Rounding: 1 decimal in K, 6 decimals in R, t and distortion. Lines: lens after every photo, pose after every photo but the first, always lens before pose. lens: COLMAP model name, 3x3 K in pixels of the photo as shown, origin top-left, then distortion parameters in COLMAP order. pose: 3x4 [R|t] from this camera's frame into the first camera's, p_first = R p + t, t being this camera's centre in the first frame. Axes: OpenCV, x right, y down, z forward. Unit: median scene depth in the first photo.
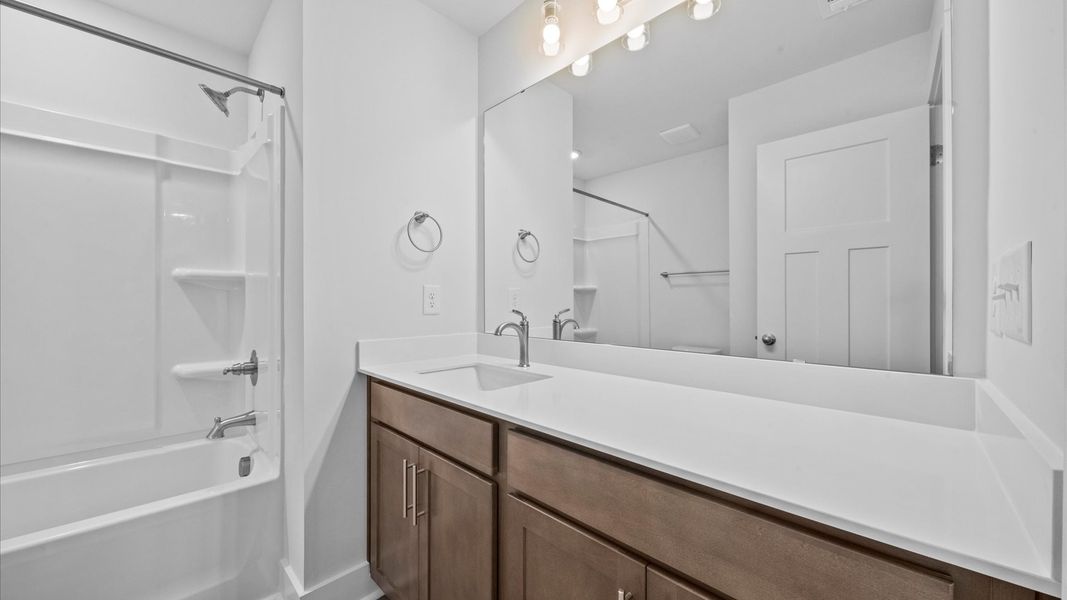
lens RADIAL K [[381.6, 0, 536.1], [0, 381.6, 301.9], [0, 0, 1]] dist [-0.003158, -0.000576]
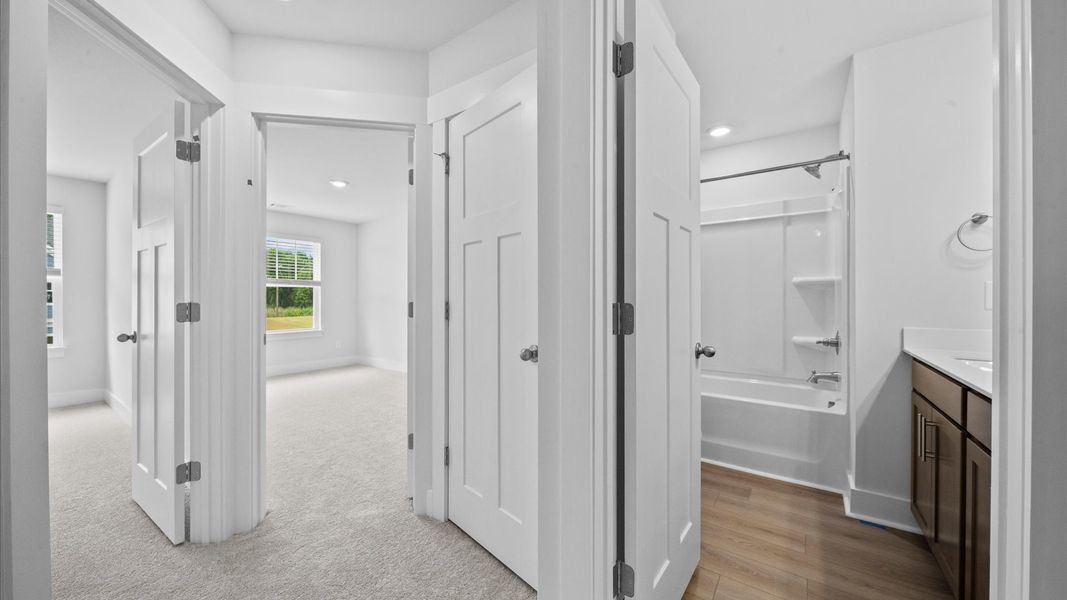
lens RADIAL K [[381.6, 0, 537.3], [0, 381.6, 300.5], [0, 0, 1]] dist [-0.003158, -0.000576]
pose [[0.165776, 0.004711, -0.986152, 0.512004], [0.003158, 0.999981, 0.005308, -0.001625], [0.986158, -0.003995, 0.165758, -0.381634]]
